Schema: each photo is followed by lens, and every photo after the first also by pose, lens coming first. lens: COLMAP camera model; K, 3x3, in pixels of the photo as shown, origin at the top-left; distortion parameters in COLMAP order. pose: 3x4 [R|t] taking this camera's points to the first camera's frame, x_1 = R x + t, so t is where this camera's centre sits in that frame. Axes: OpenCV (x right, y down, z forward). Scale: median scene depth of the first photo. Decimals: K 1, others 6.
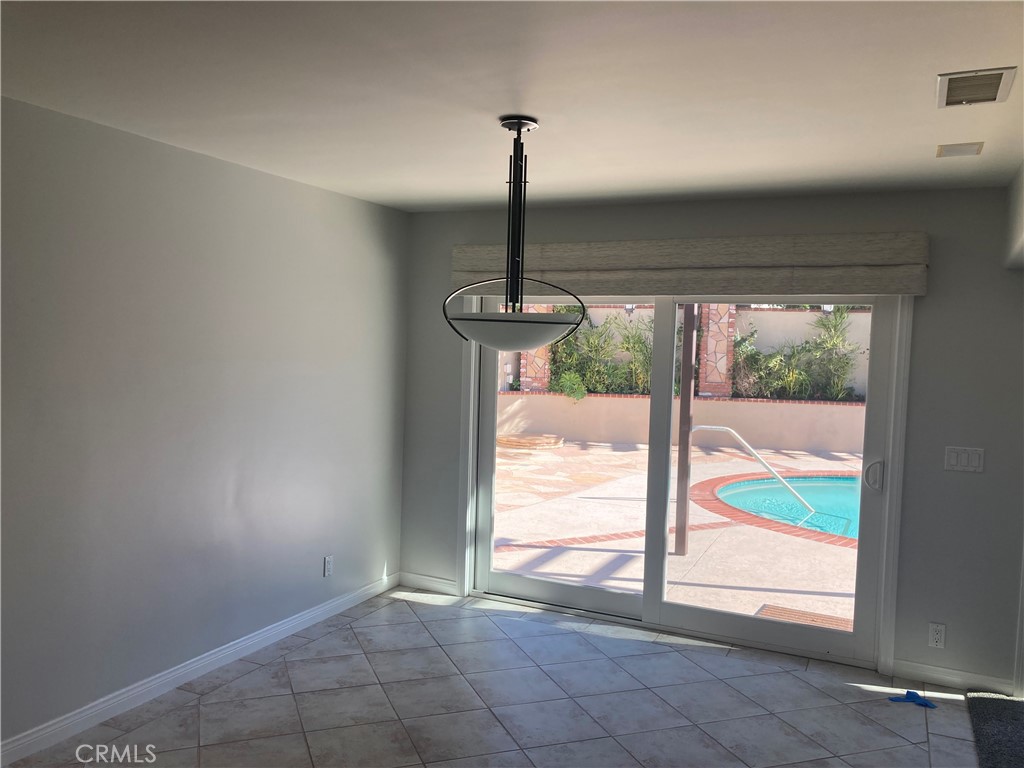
lens RADIAL K [[848.2, 0, 517.0], [0, 848.2, 383.0], [0, 0, 1]] dist [0.050917, -0.069244]
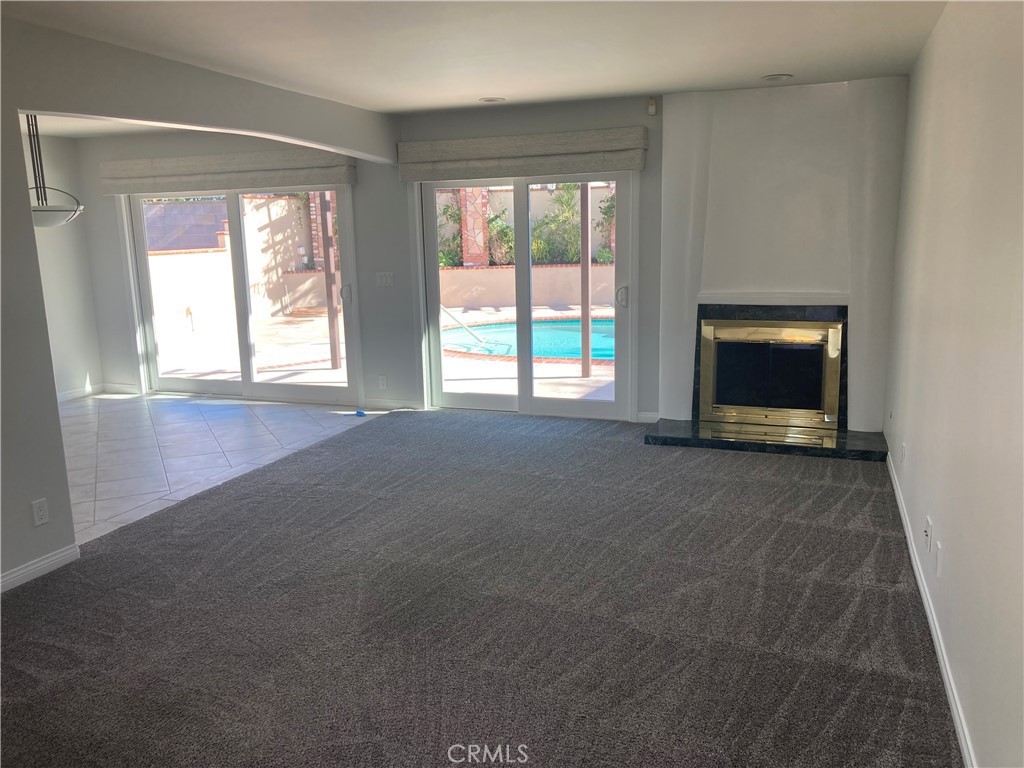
lens RADIAL K [[848.2, 0, 517.0], [0, 848.2, 383.0], [0, 0, 1]] dist [0.050917, -0.069244]
pose [[0.995181, -0.064142, 0.074170, 0.194408], [0.053929, 0.989738, 0.132326, 0.024736], [-0.081897, -0.127689, 0.988427, -0.226608]]
